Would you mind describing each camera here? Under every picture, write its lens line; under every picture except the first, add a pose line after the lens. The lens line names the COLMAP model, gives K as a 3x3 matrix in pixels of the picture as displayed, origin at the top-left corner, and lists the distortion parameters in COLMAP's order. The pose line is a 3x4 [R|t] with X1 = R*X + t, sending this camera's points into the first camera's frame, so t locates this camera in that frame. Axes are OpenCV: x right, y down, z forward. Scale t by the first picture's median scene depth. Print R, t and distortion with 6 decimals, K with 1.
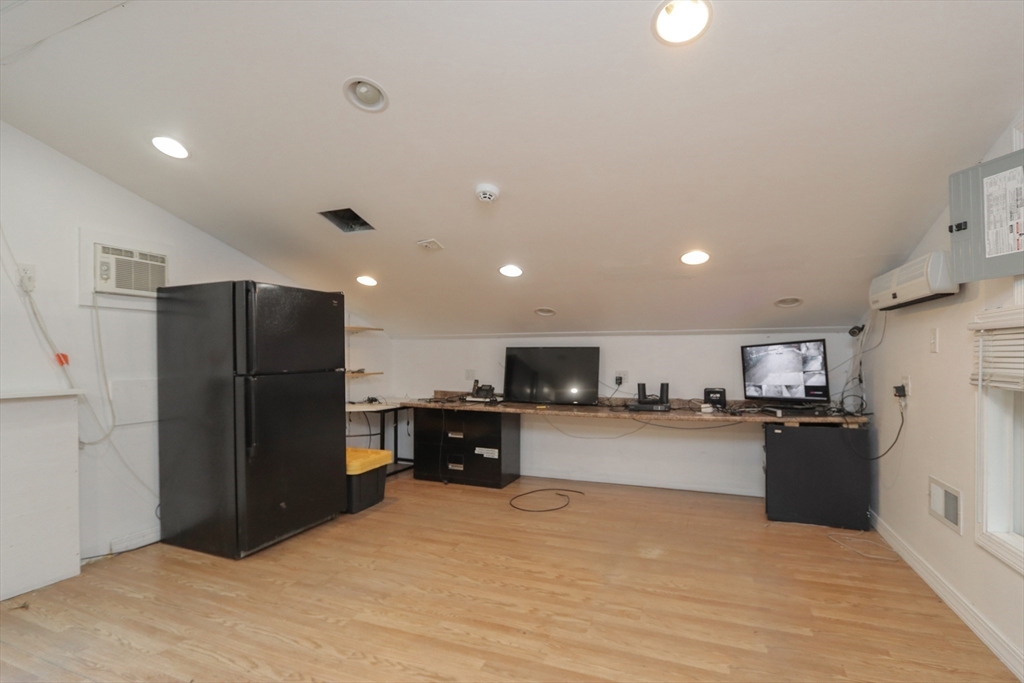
lens RADIAL K [[481.7, 0, 499.8], [0, 481.7, 355.1], [0, 0, 1]] dist [-0.013632, 0.000544]
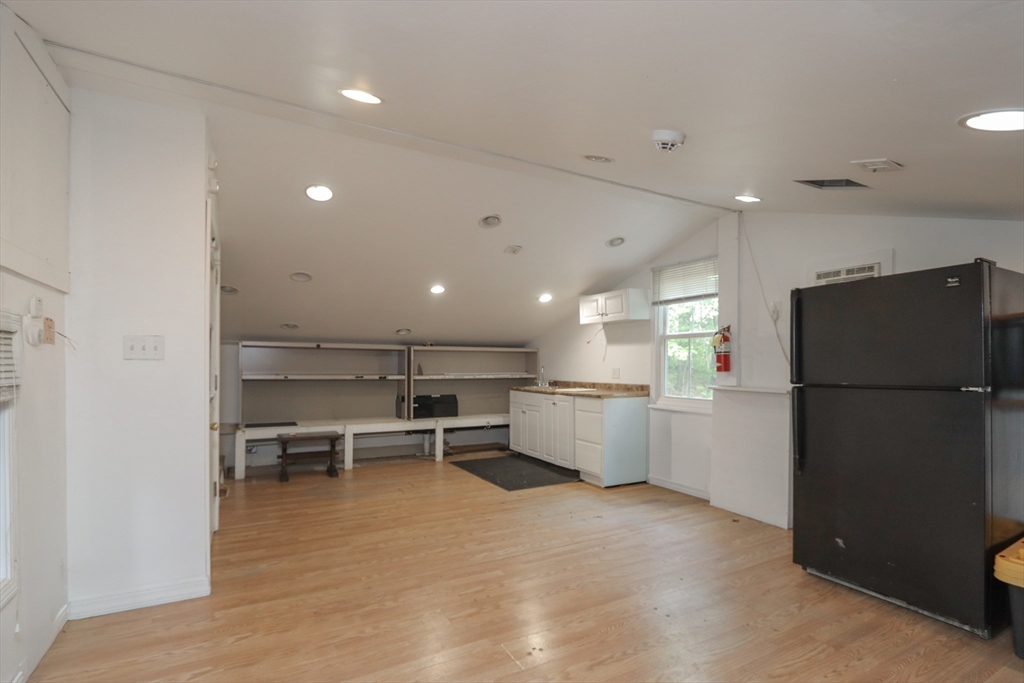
lens RADIAL K [[516.4, 0, 529.1], [0, 516.4, 356.9], [0, 0, 1]] dist [-0.018780, 0.000673]
pose [[-0.597583, -0.007196, -0.801774, 0.506689], [-0.002066, 0.999970, -0.007435, -0.004628], [0.801804, -0.002786, -0.597580, 0.924639]]
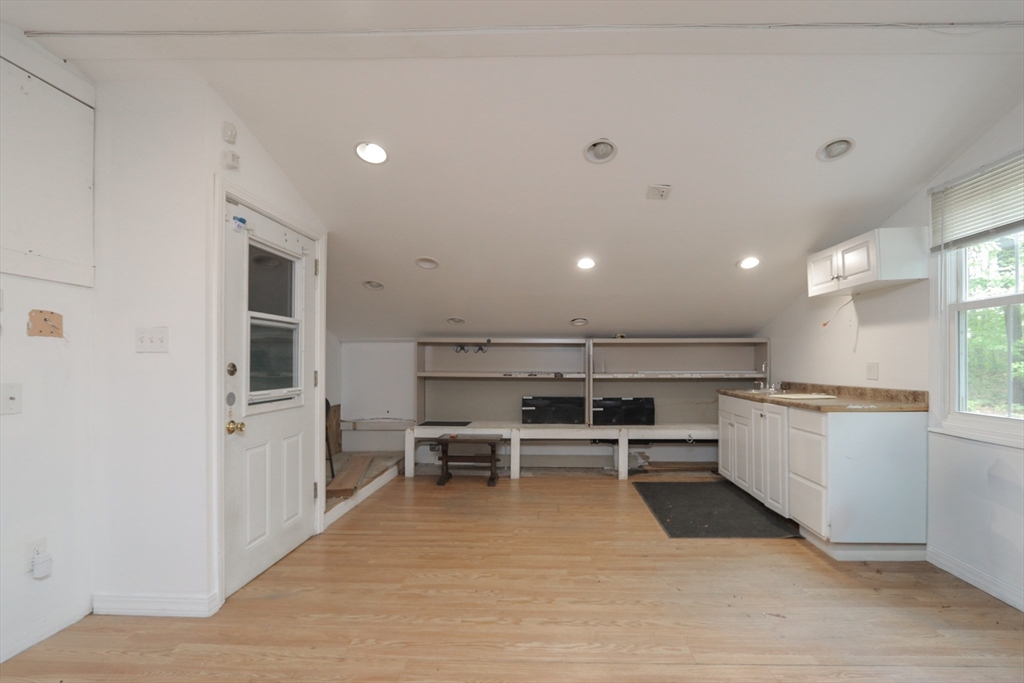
lens RADIAL K [[516.4, 0, 529.1], [0, 516.4, 356.9], [0, 0, 1]] dist [-0.018780, 0.000673]
pose [[-0.935429, 0.003202, -0.353499, 0.052702], [0.006556, 0.999944, -0.008289, 0.008801], [0.353453, -0.010072, -0.935398, 0.875820]]
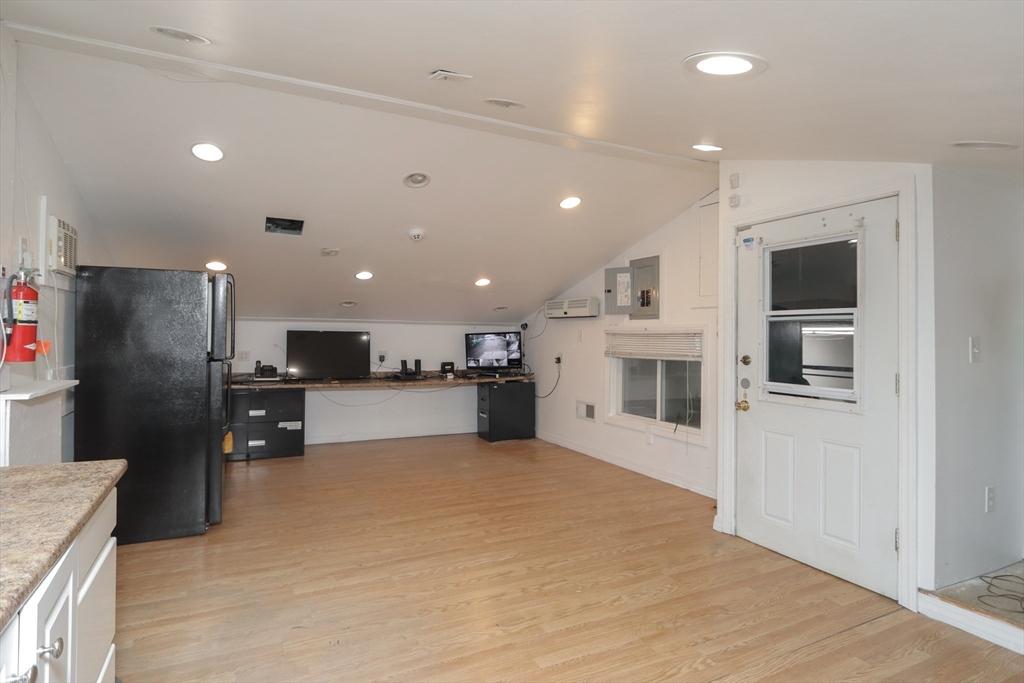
lens RADIAL K [[519.4, 0, 484.6], [0, 519.4, 329.0], [0, 0, 1]] dist [-0.014540, 0.000993]
pose [[0.673357, 0.020581, 0.739031, -0.766361], [-0.017040, 0.999779, -0.012316, -0.017405], [-0.739121, -0.004300, 0.673559, -0.174942]]
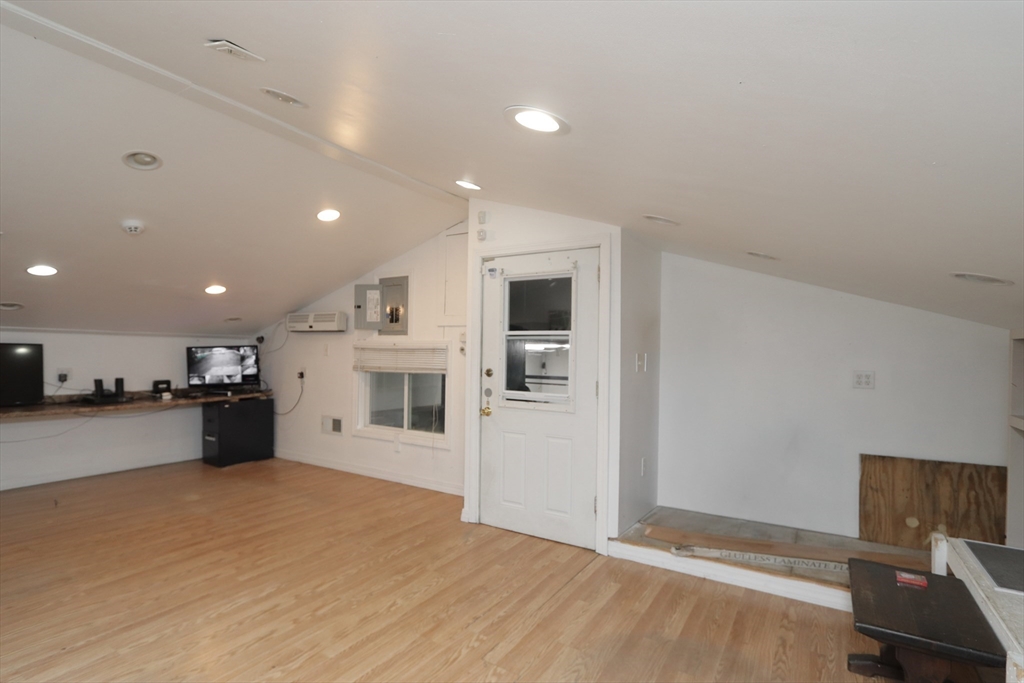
lens RADIAL K [[495.7, 0, 505.4], [0, 495.7, 351.0], [0, 0, 1]] dist [-0.015445, 0.001545]
pose [[0.167840, 0.008817, 0.985775, -0.784364], [-0.019778, 0.999789, -0.005575, -0.020761], [-0.985616, -0.018561, 0.167979, -0.108324]]
